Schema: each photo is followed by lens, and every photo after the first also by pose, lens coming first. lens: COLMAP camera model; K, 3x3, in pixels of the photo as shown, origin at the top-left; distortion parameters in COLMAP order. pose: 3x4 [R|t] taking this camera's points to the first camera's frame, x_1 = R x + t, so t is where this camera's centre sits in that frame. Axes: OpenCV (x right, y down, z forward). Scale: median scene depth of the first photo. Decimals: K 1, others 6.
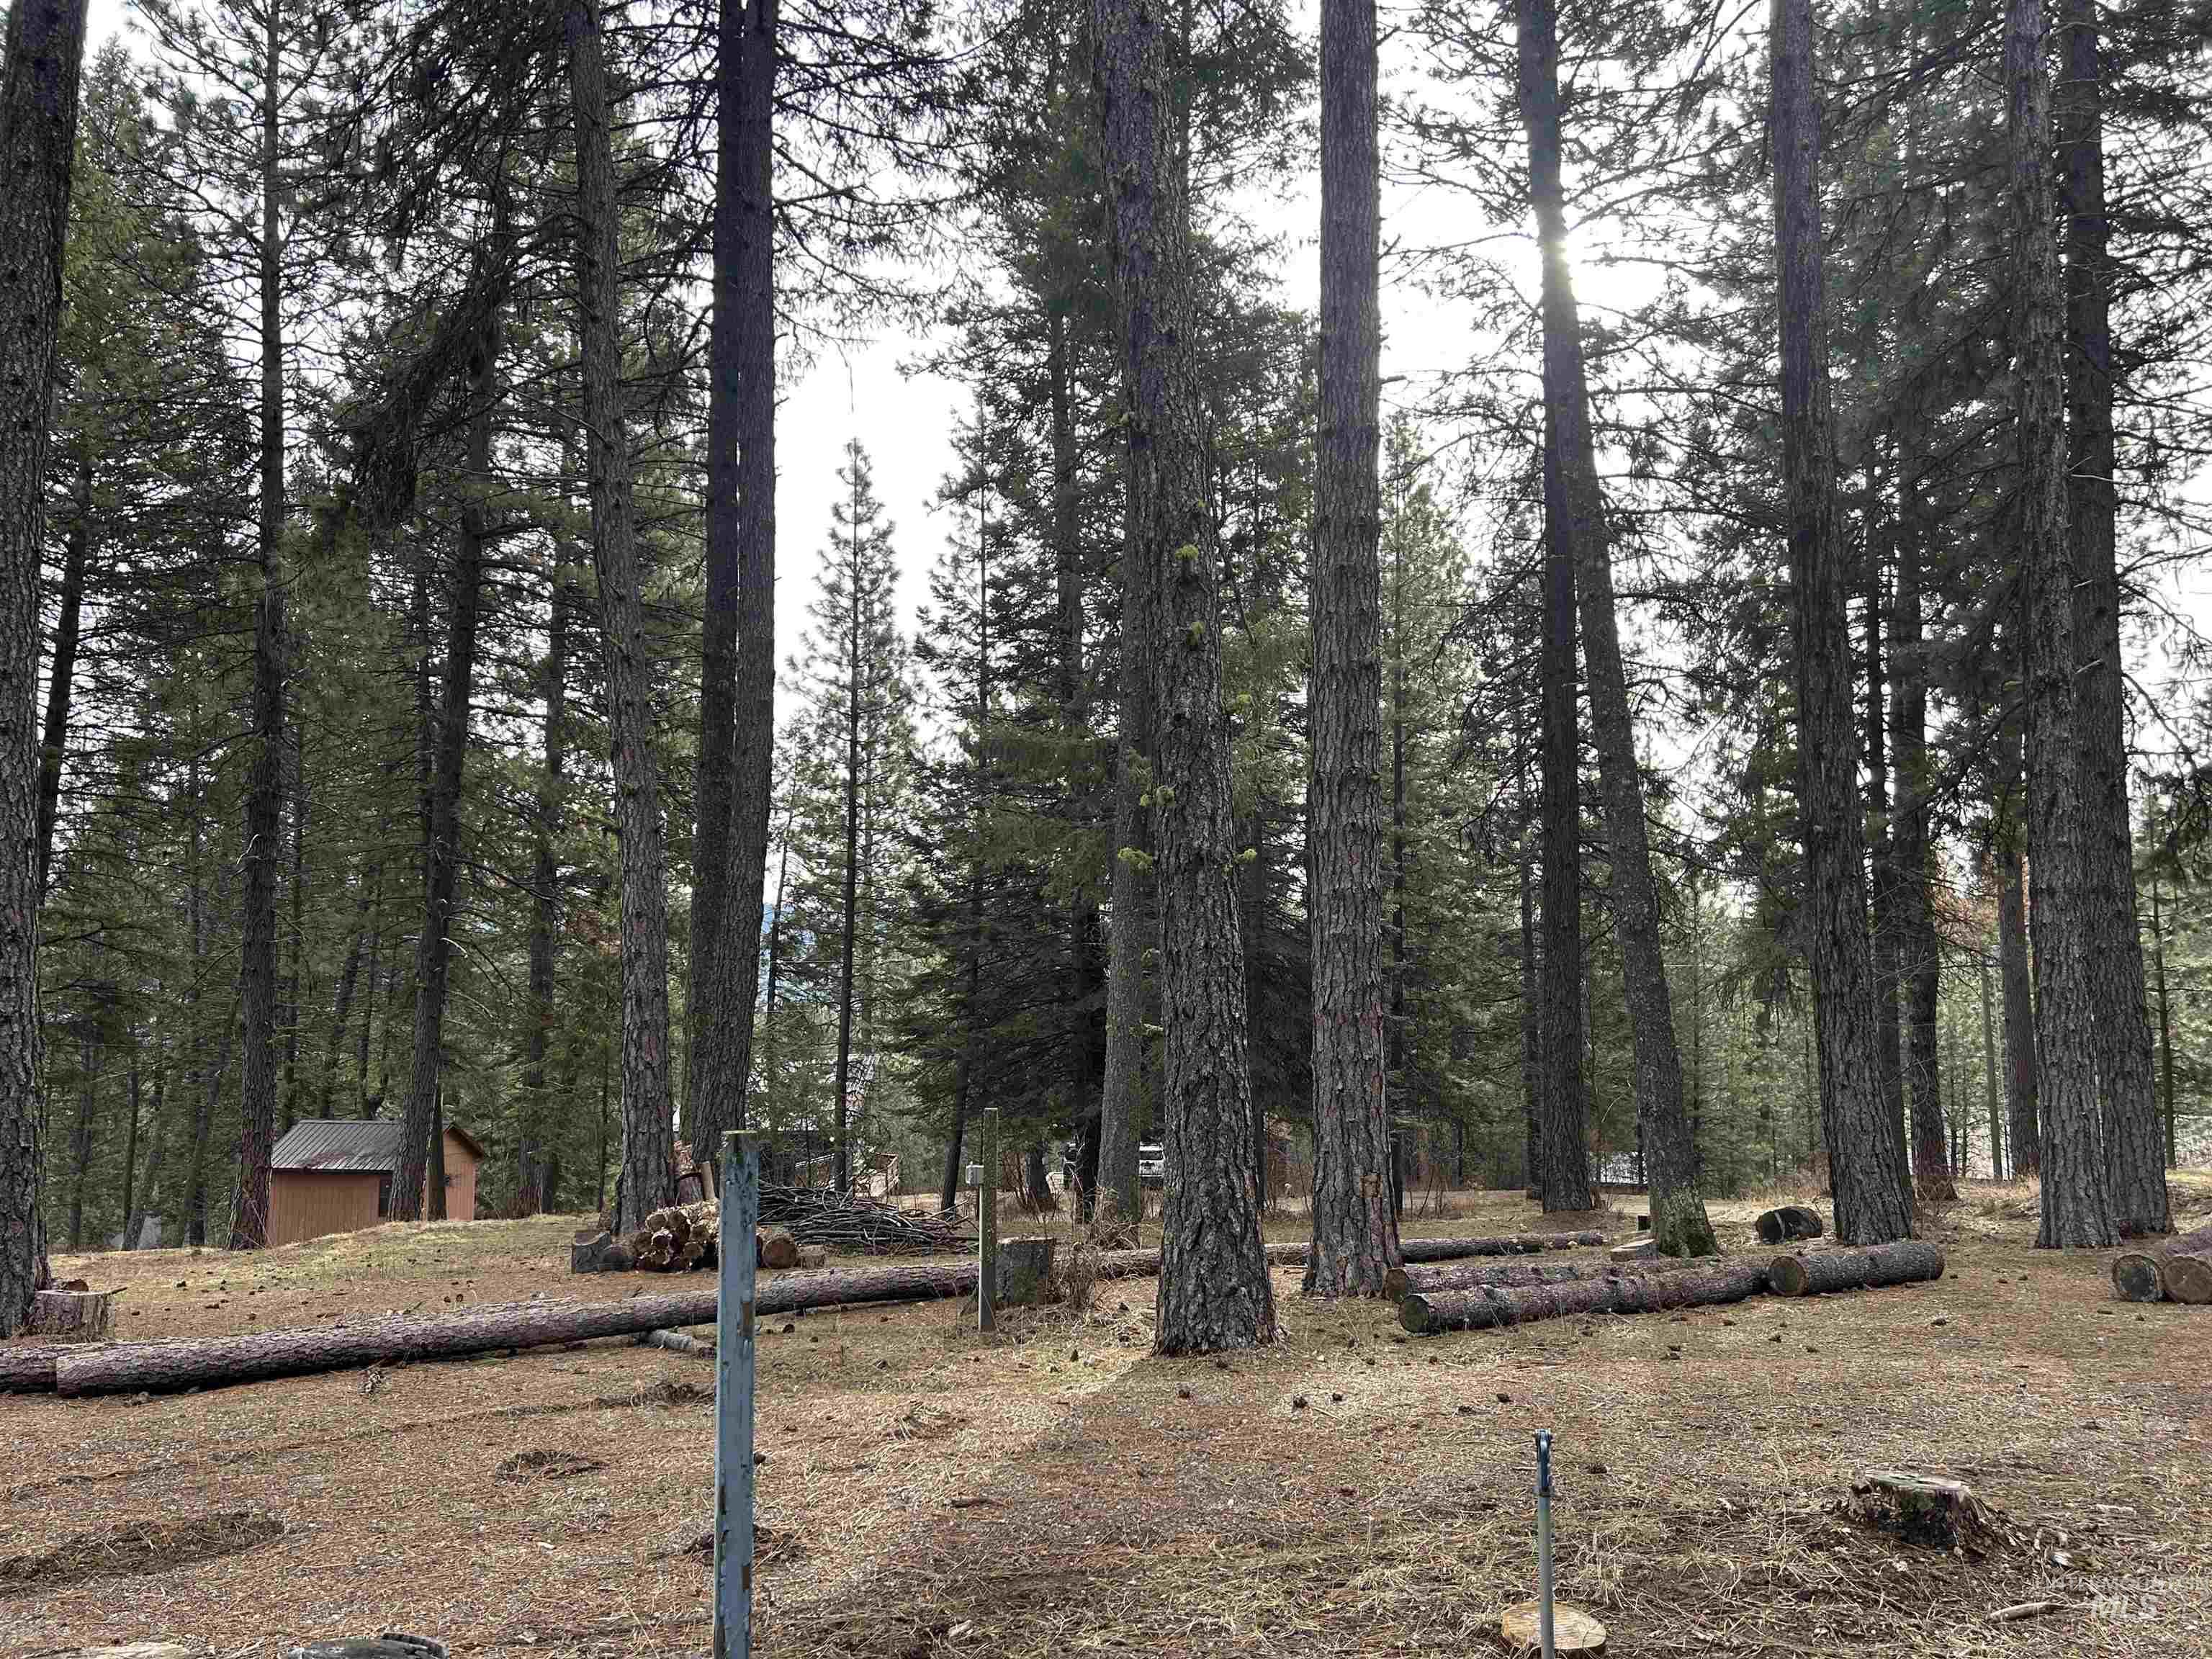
lens RADIAL K [[1656.9, 0, 1104.3], [0, 1656.9, 832.6], [0, 0, 1]] dist [0.067351, -0.072841]
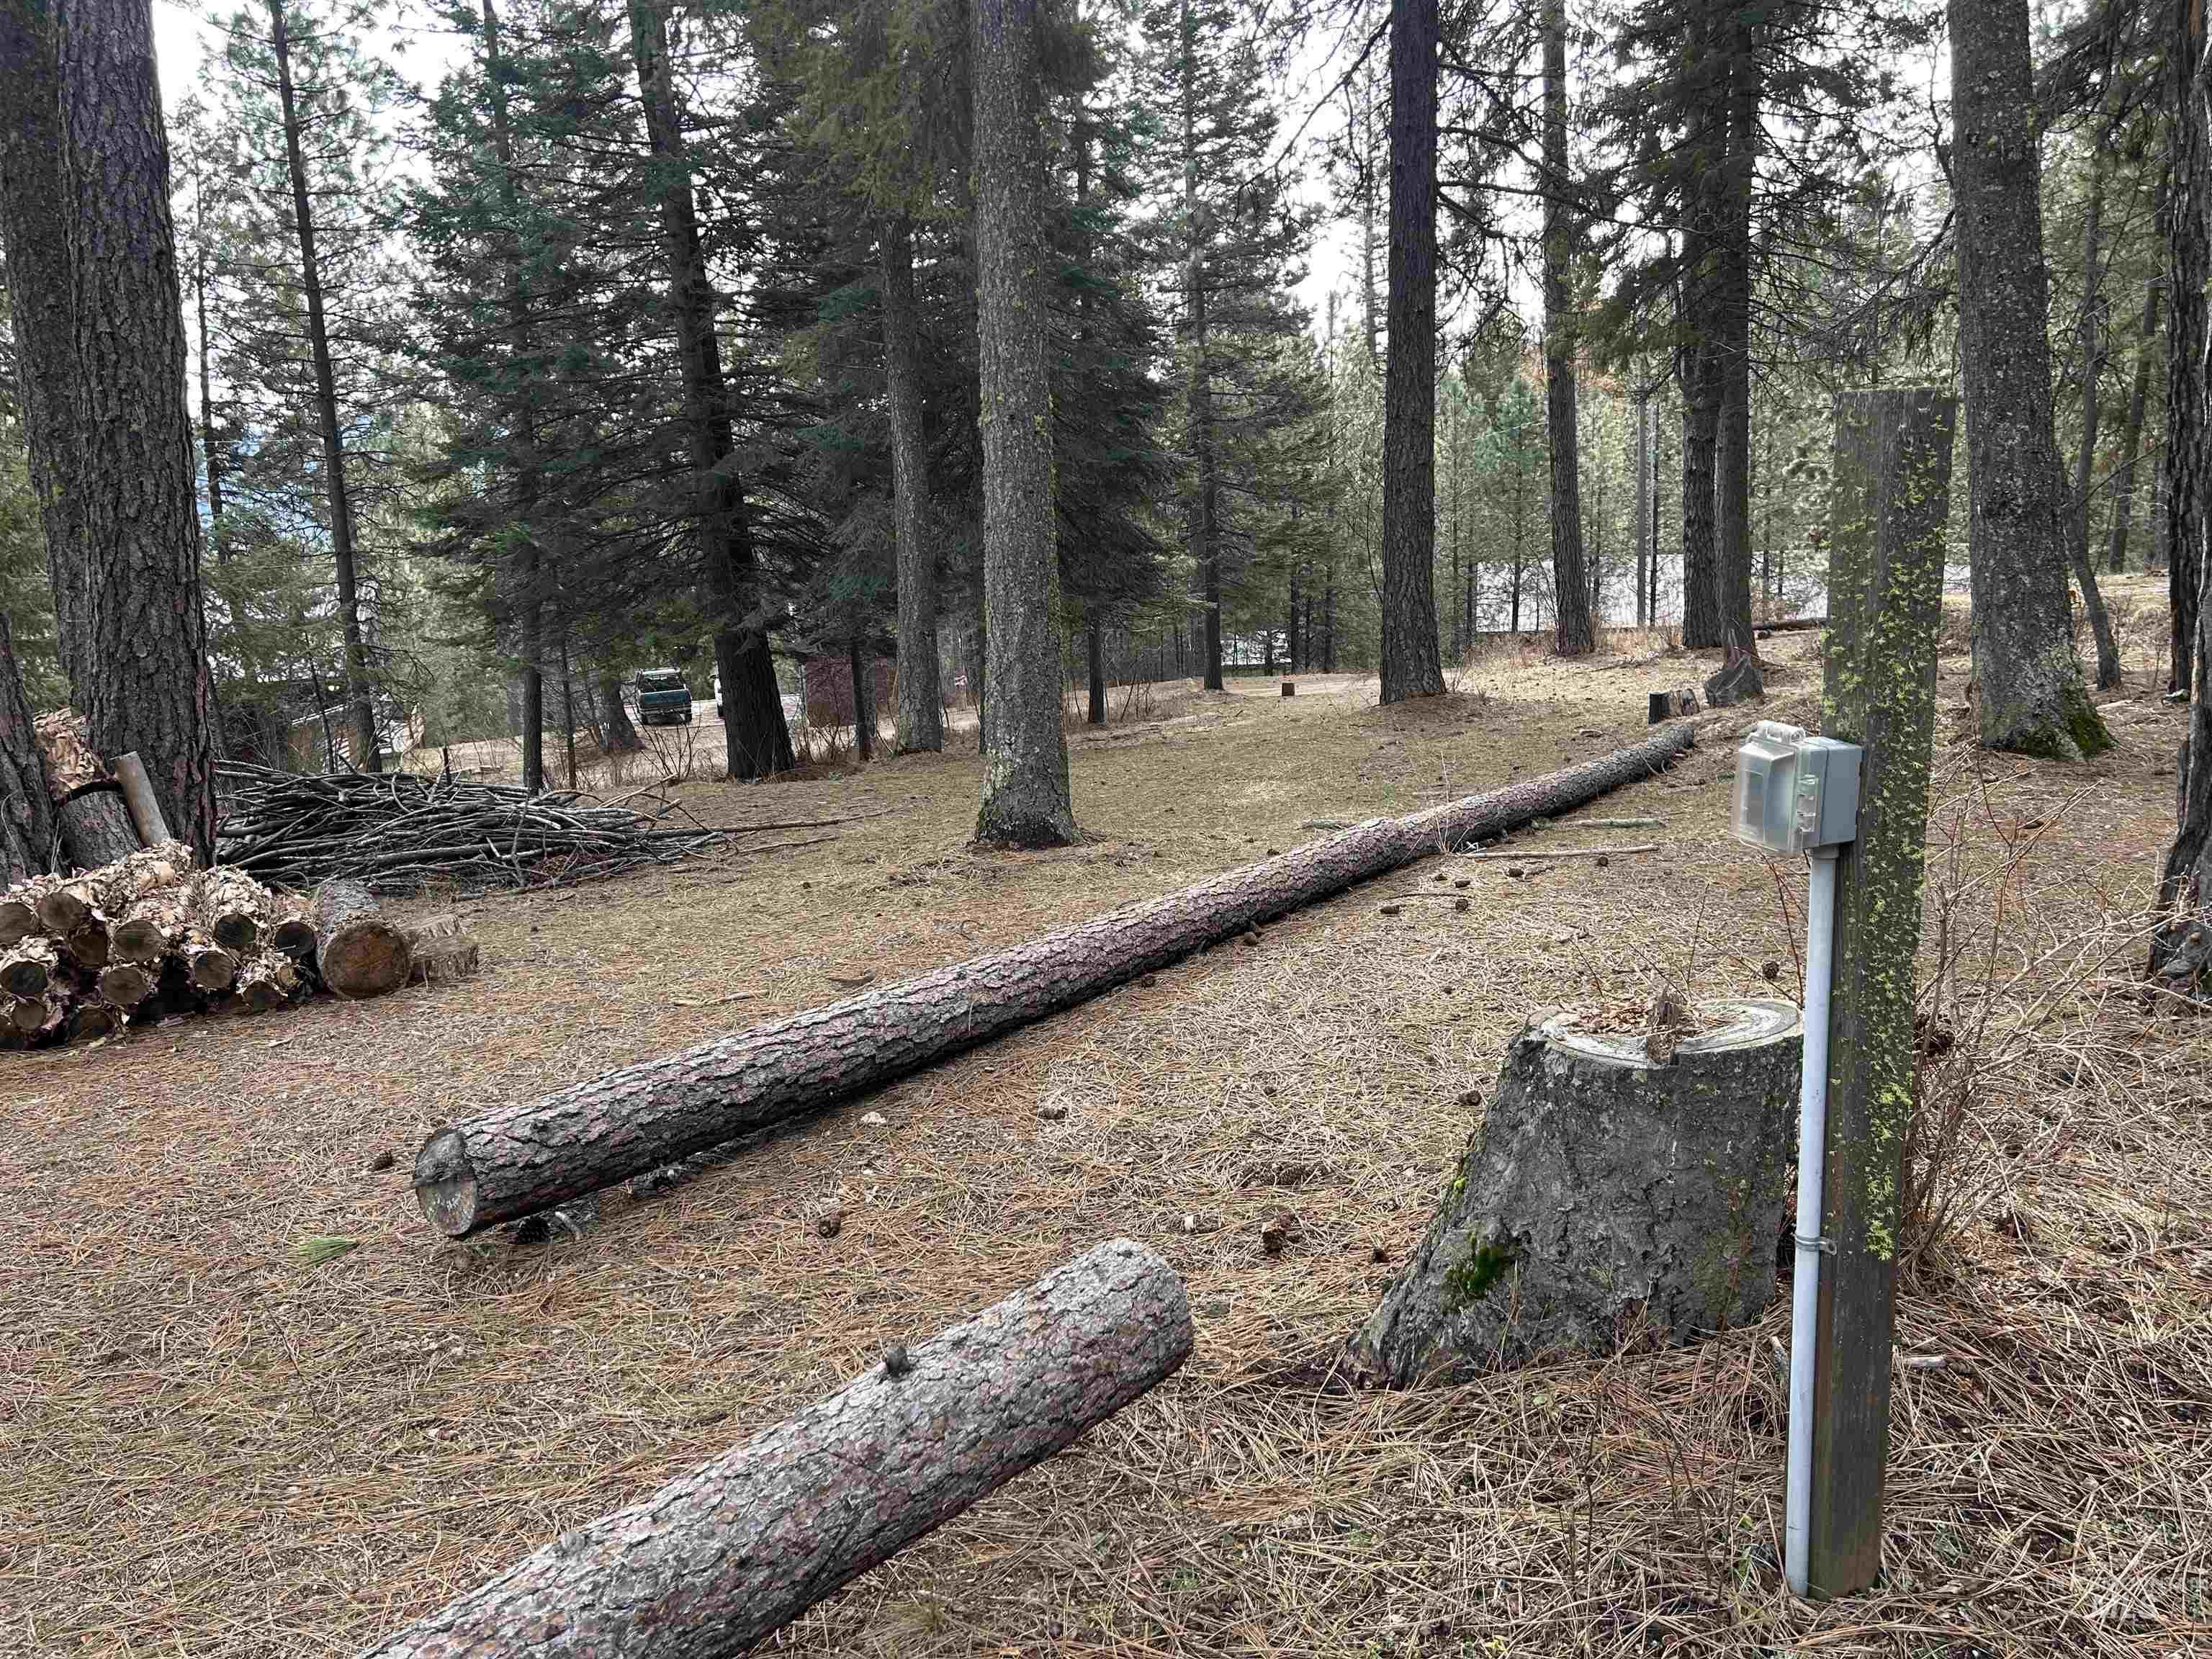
lens RADIAL K [[1656.9, 0, 1100.8], [0, 1656.9, 823.6], [0, 0, 1]] dist [0.067351, -0.072841]
pose [[0.958845, -0.103144, 0.264532, -0.053495], [0.024057, 0.957845, 0.286276, 0.044993], [-0.282909, -0.268131, 0.920906, 0.243960]]
